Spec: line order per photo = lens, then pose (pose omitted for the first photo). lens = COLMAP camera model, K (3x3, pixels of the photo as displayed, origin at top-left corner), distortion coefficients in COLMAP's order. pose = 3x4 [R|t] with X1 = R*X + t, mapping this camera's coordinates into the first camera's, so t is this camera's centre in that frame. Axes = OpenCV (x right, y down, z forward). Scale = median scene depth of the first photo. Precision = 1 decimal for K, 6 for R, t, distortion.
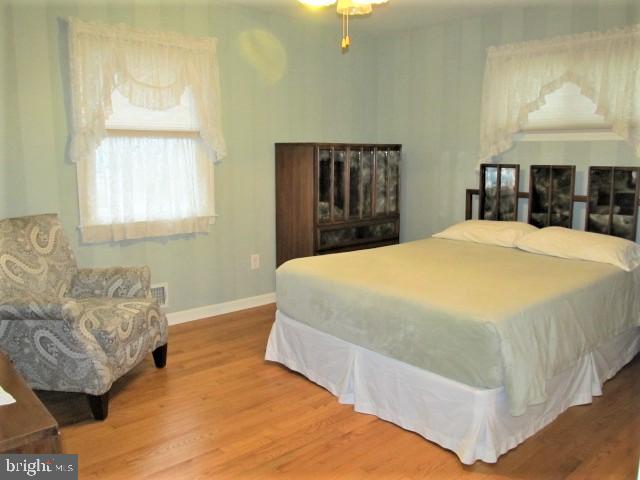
lens RADIAL K [[529.2, 0, 320.4], [0, 529.2, 237.2], [0, 0, 1]] dist [-0.056478, 0.019673]
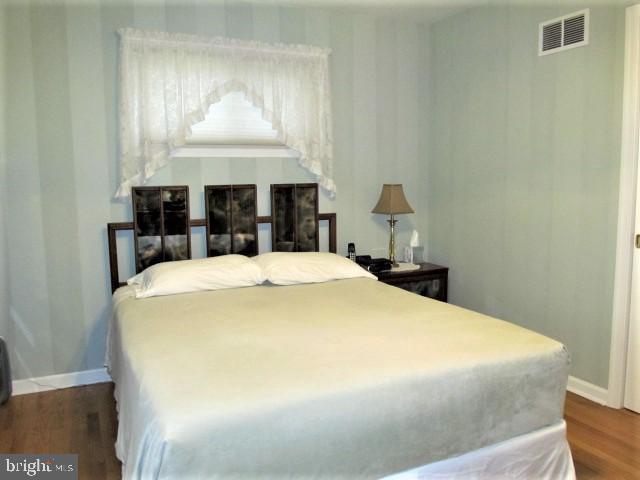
lens RADIAL K [[529.2, 0, 319.6], [0, 529.2, 240.6], [0, 0, 1]] dist [-0.056478, 0.019673]
pose [[0.305570, -0.117786, 0.944856, -0.354631], [0.163208, 0.984113, 0.069898, -0.084617], [-0.938078, 0.132849, 0.319939, 0.599966]]
